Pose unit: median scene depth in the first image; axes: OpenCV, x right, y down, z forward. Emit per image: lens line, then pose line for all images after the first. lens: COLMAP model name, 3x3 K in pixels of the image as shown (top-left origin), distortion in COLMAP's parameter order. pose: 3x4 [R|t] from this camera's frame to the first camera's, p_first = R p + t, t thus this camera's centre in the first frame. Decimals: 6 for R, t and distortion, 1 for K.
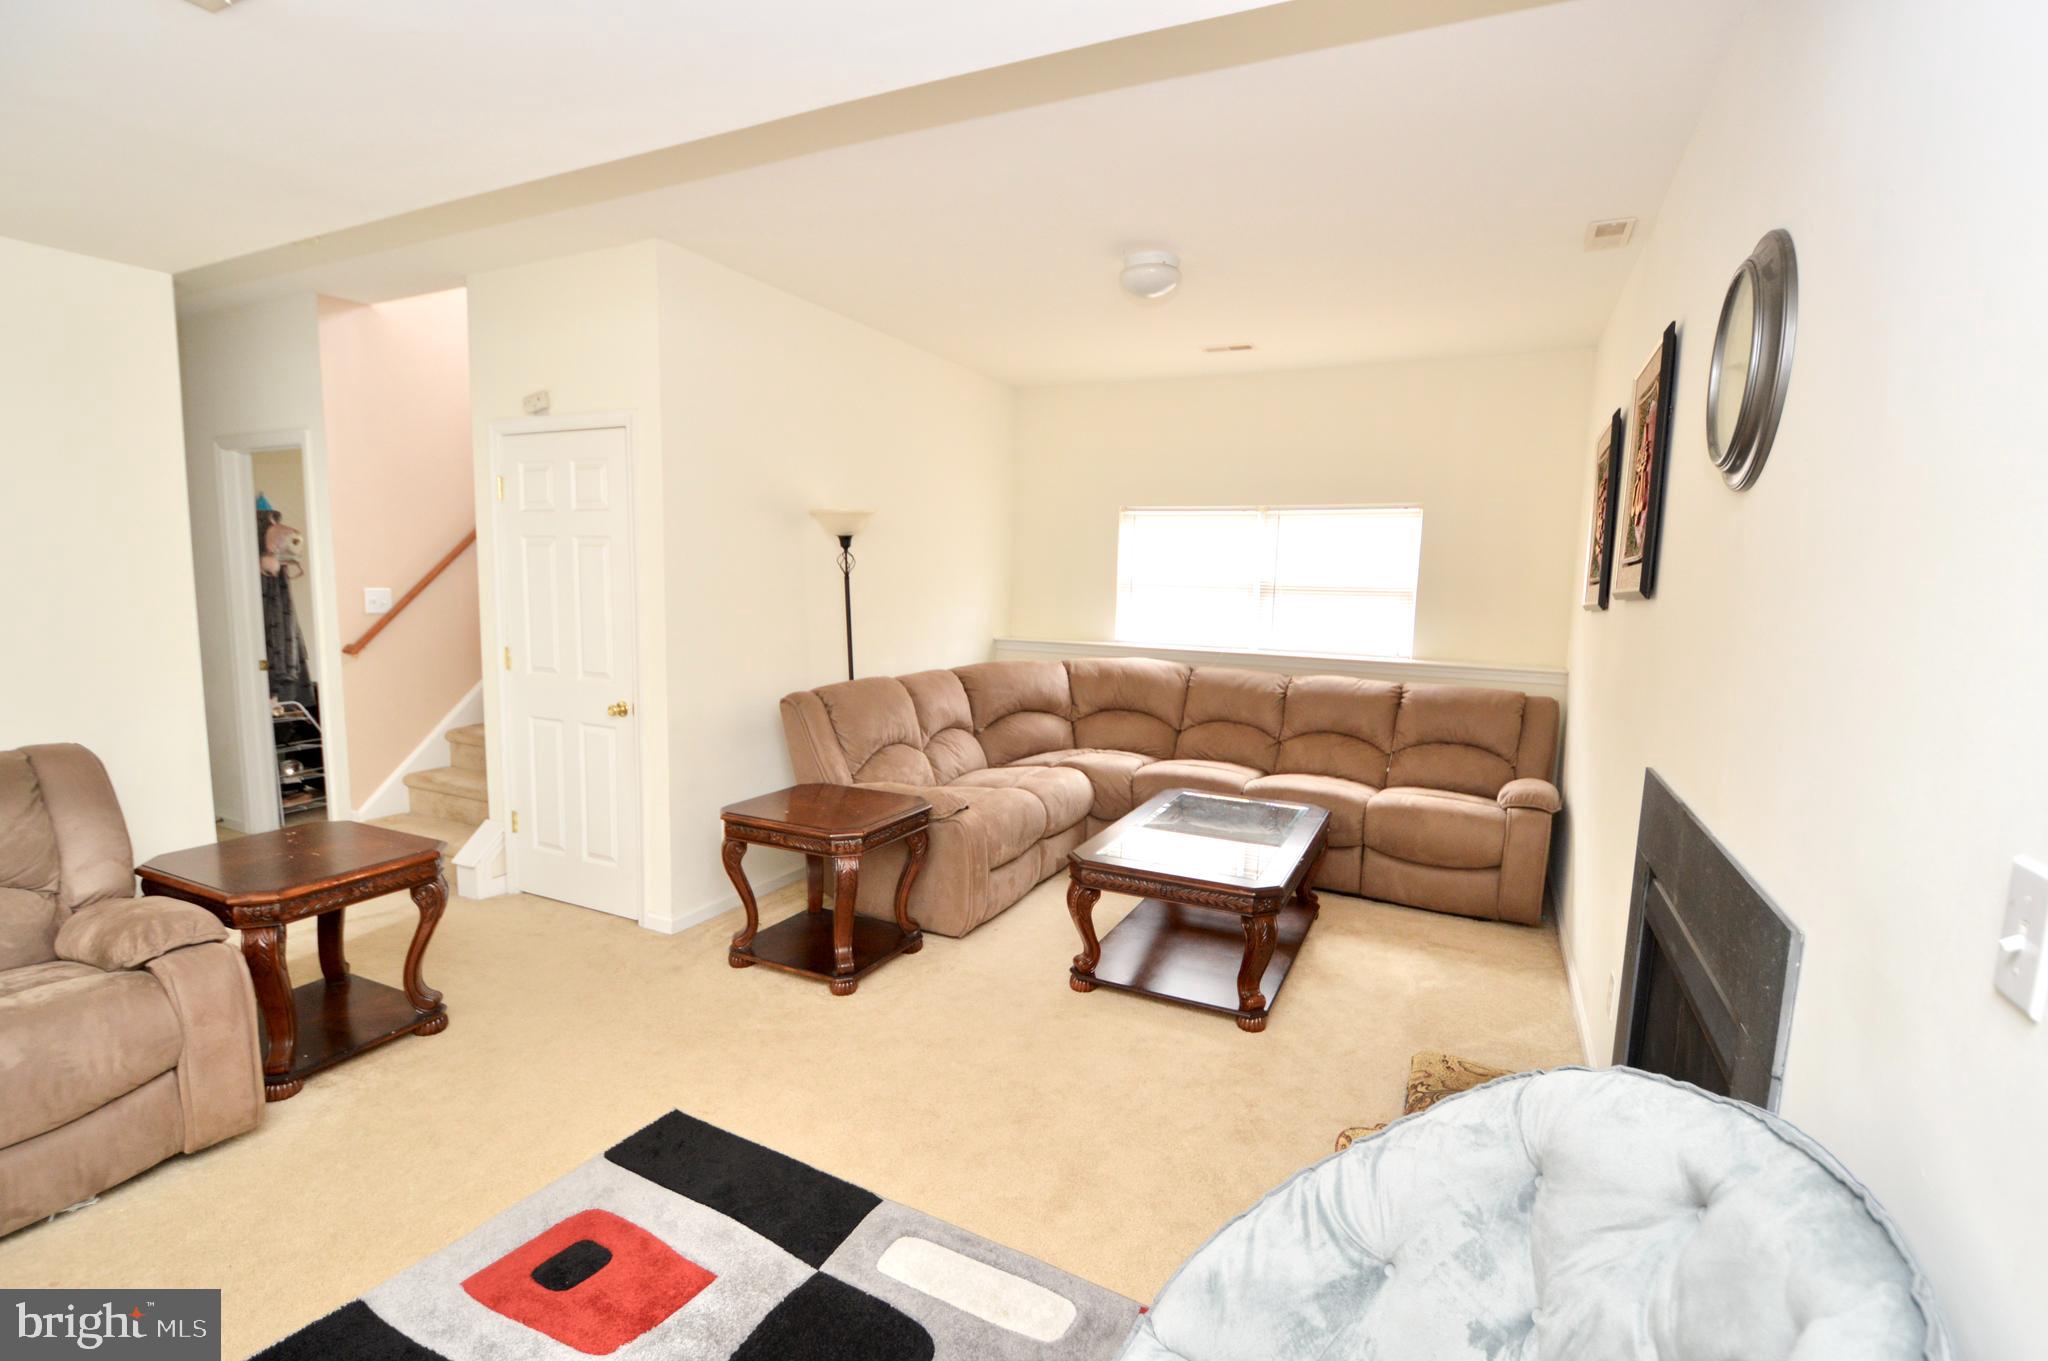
lens RADIAL K [[936.7, 0, 1013.0], [0, 936.7, 682.2], [0, 0, 1]] dist [0.008699, -0.016468]
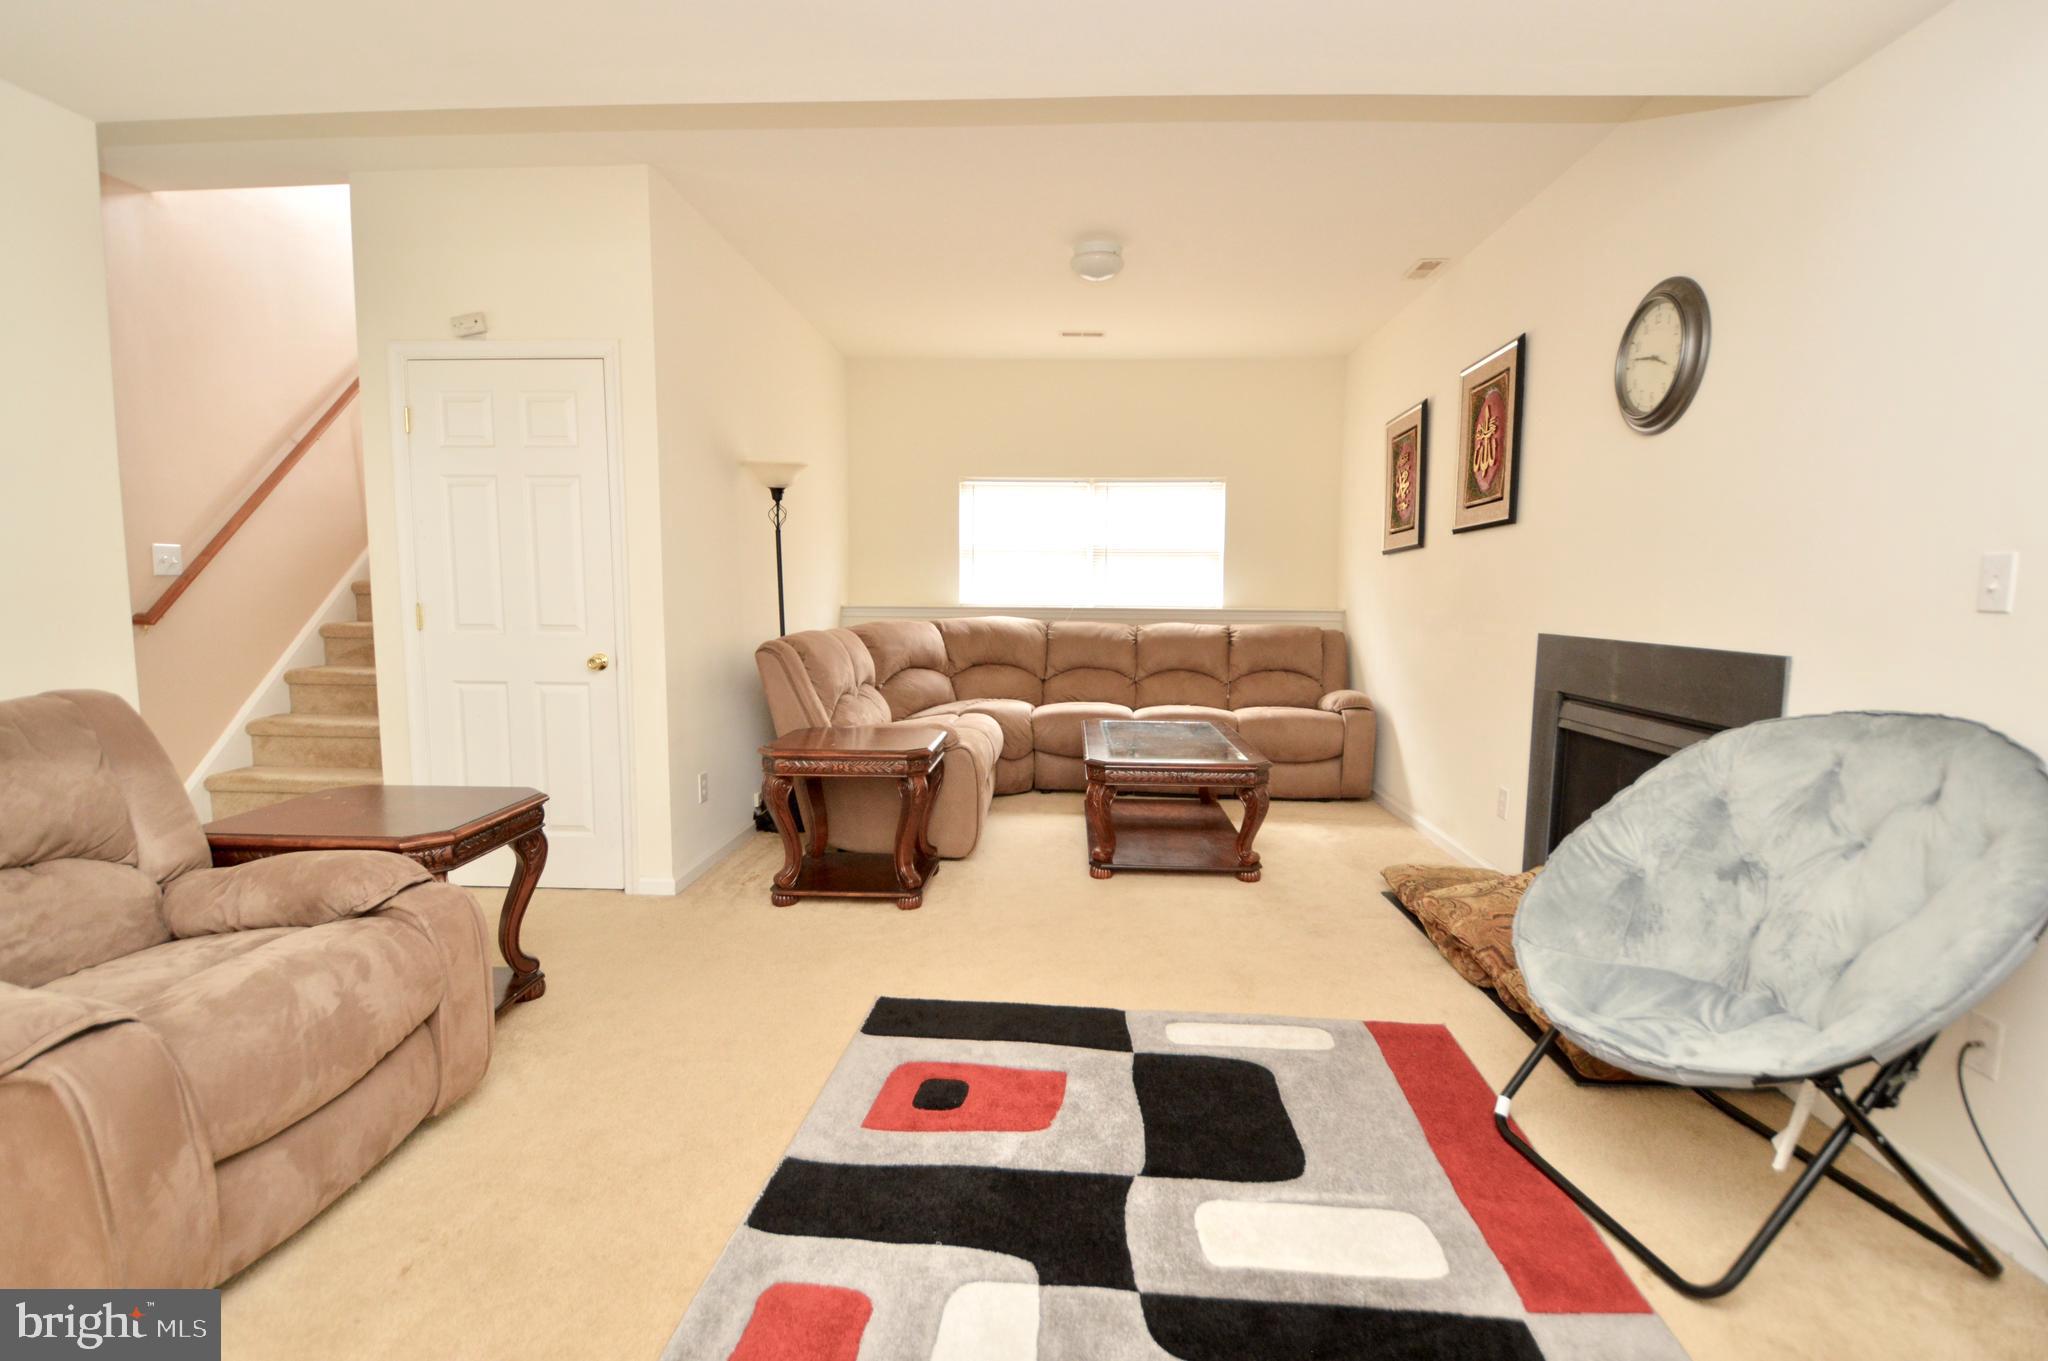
lens RADIAL K [[936.7, 0, 1090.4], [0, 936.7, 669.0], [0, 0, 1]] dist [0.008699, -0.016468]
pose [[0.916347, -0.056501, 0.396379, -0.239426], [0.058991, 0.998241, 0.005917, 0.041174], [-0.396016, 0.017961, 0.918068, -0.032419]]
